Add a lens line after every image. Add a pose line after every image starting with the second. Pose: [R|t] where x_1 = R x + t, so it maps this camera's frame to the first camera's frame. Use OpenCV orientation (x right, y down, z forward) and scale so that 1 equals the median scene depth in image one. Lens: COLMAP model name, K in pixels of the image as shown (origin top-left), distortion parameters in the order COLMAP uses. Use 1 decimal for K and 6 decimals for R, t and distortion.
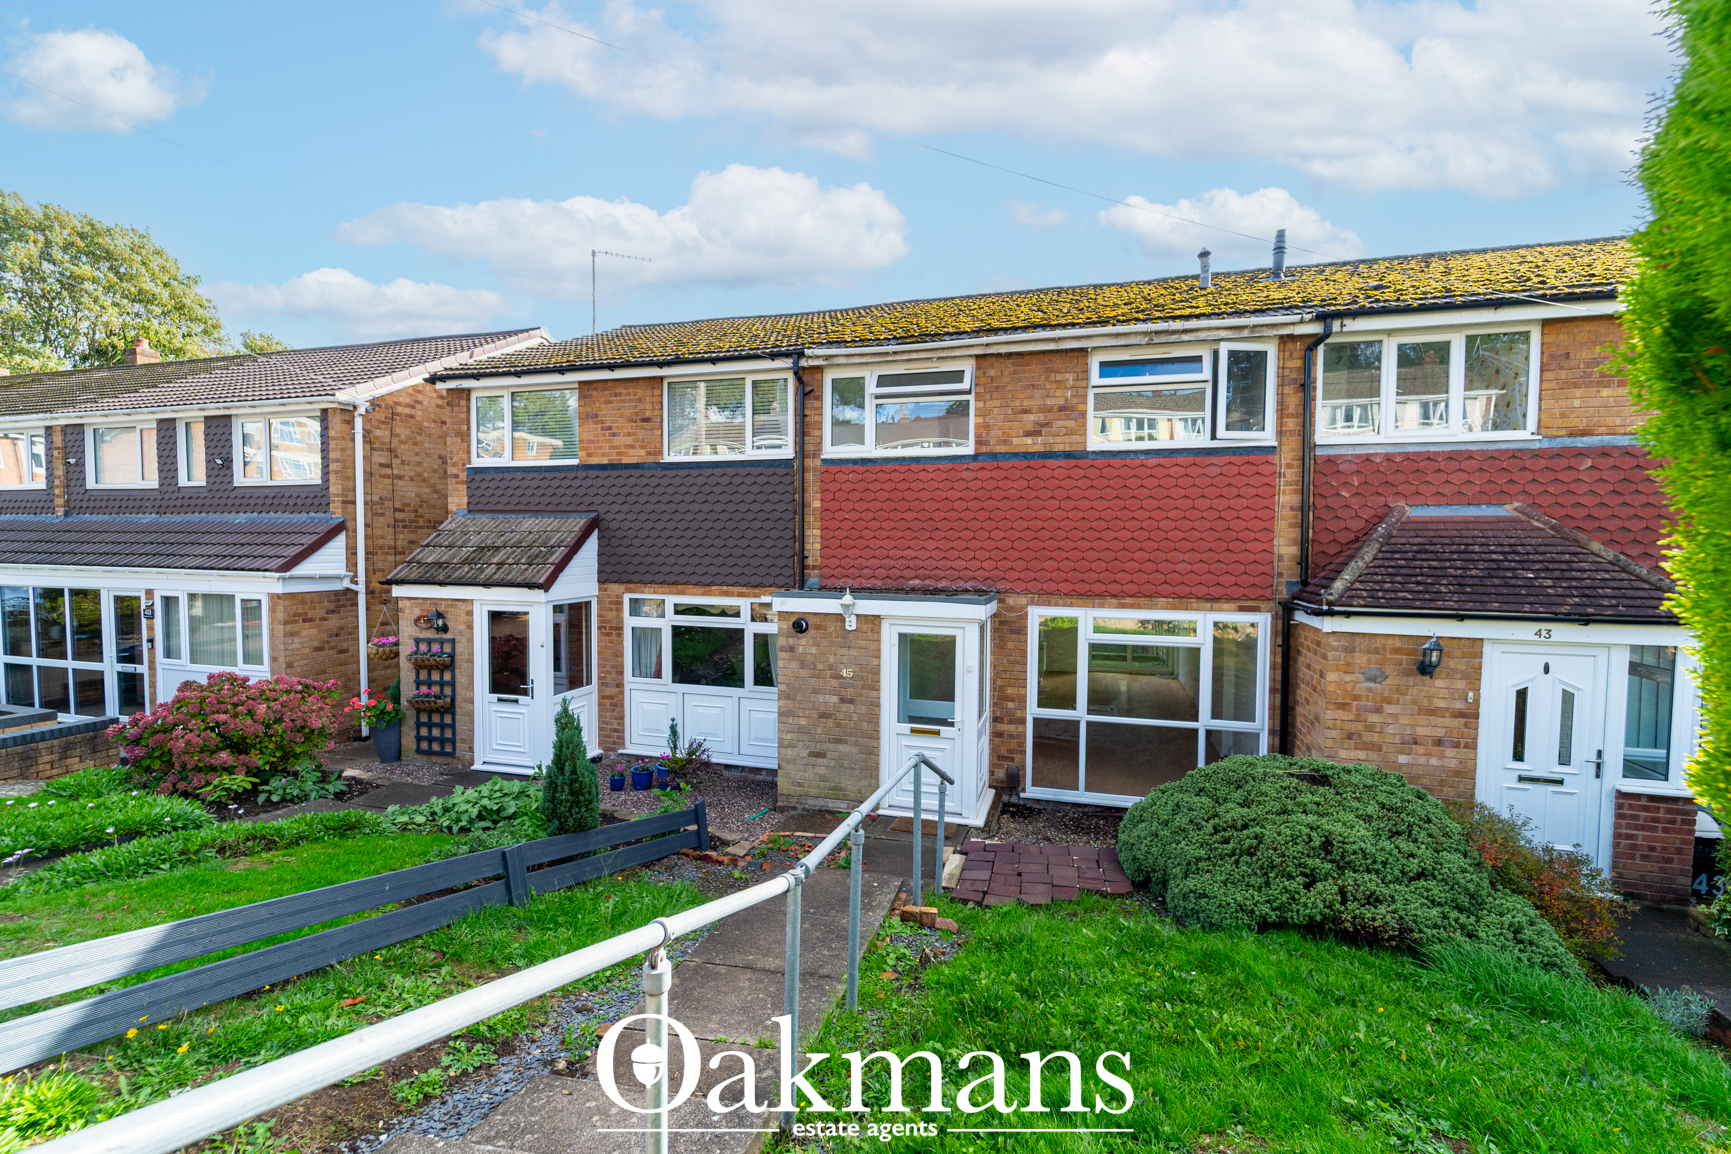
lens RADIAL K [[733.9, 0, 866.1], [0, 733.9, 571.2], [0, 0, 1]] dist [0.000835, -0.000212]
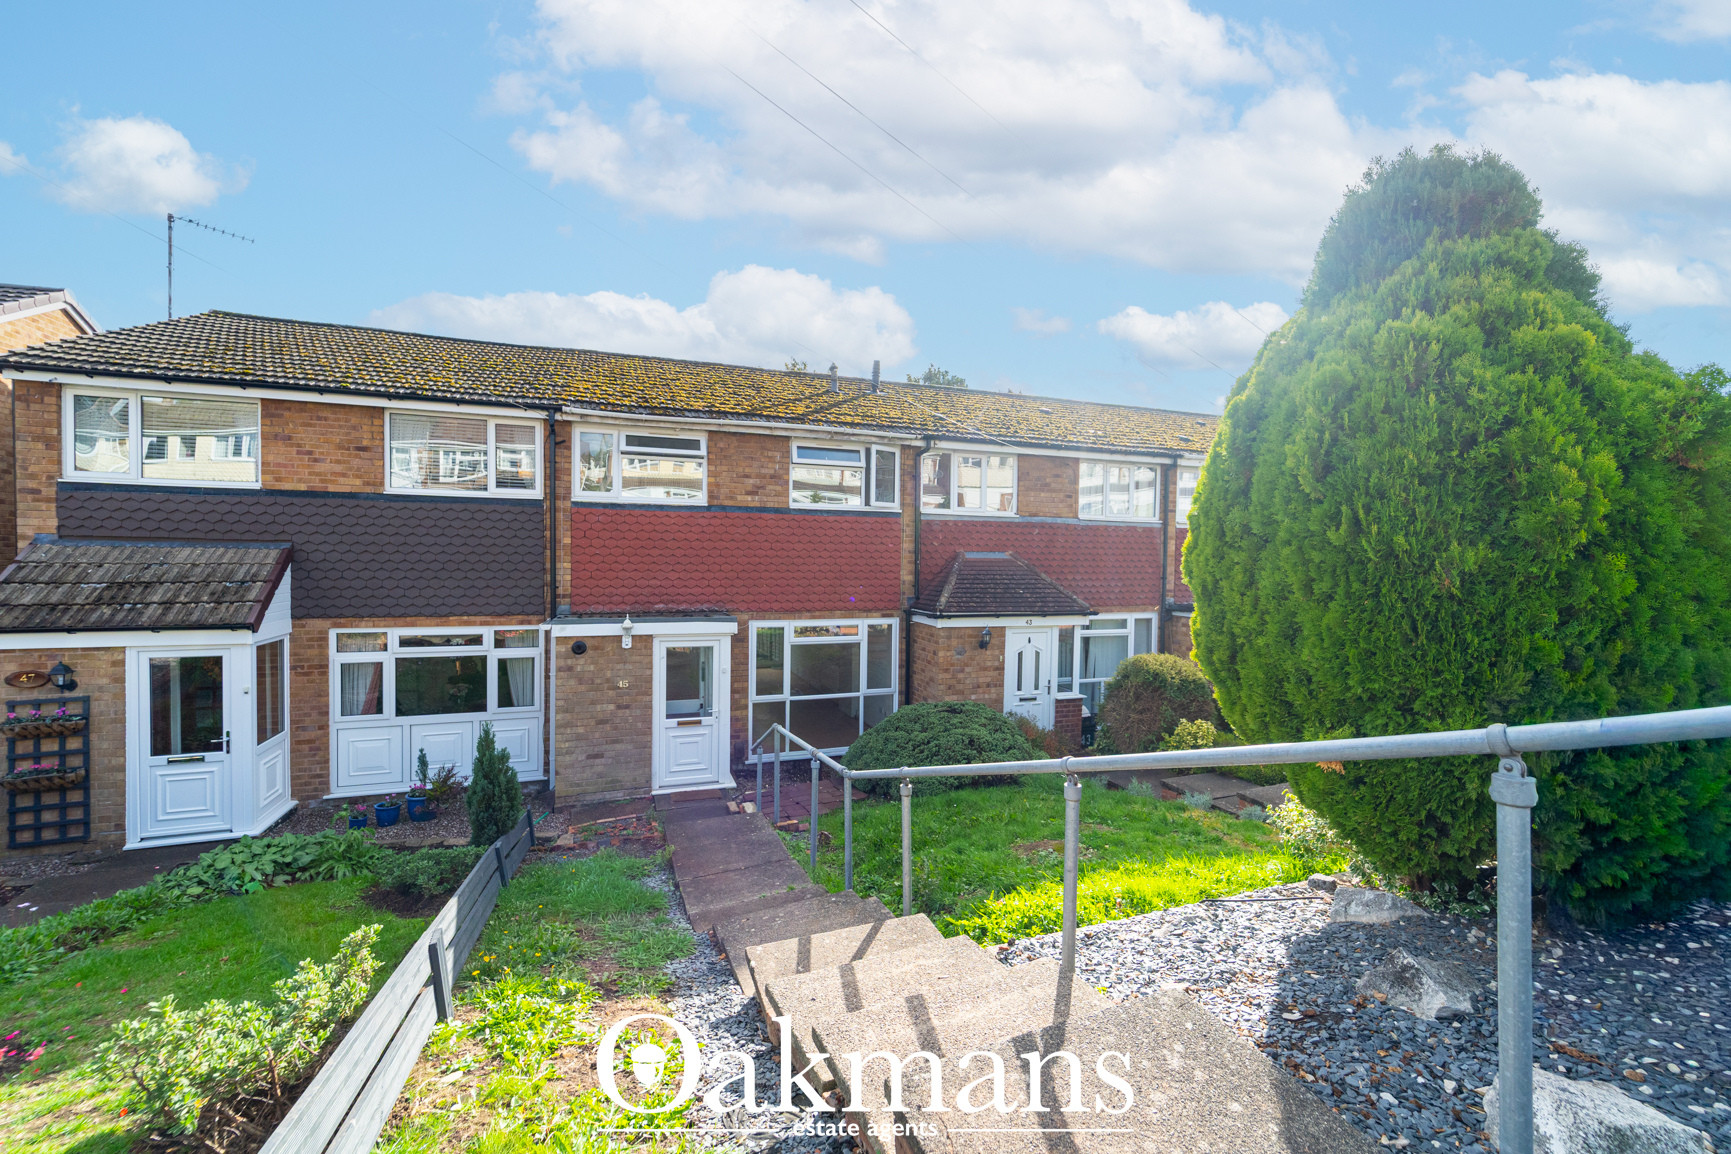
lens RADIAL K [[704.0, 0, 867.5], [0, 704.0, 570.6], [0, 0, 1]] dist [0.004646, -0.003064]
pose [[0.805227, -0.009790, 0.592885, -0.369111], [0.016312, 0.999851, -0.005644, -0.033464], [-0.592742, 0.014216, 0.805267, -0.169265]]
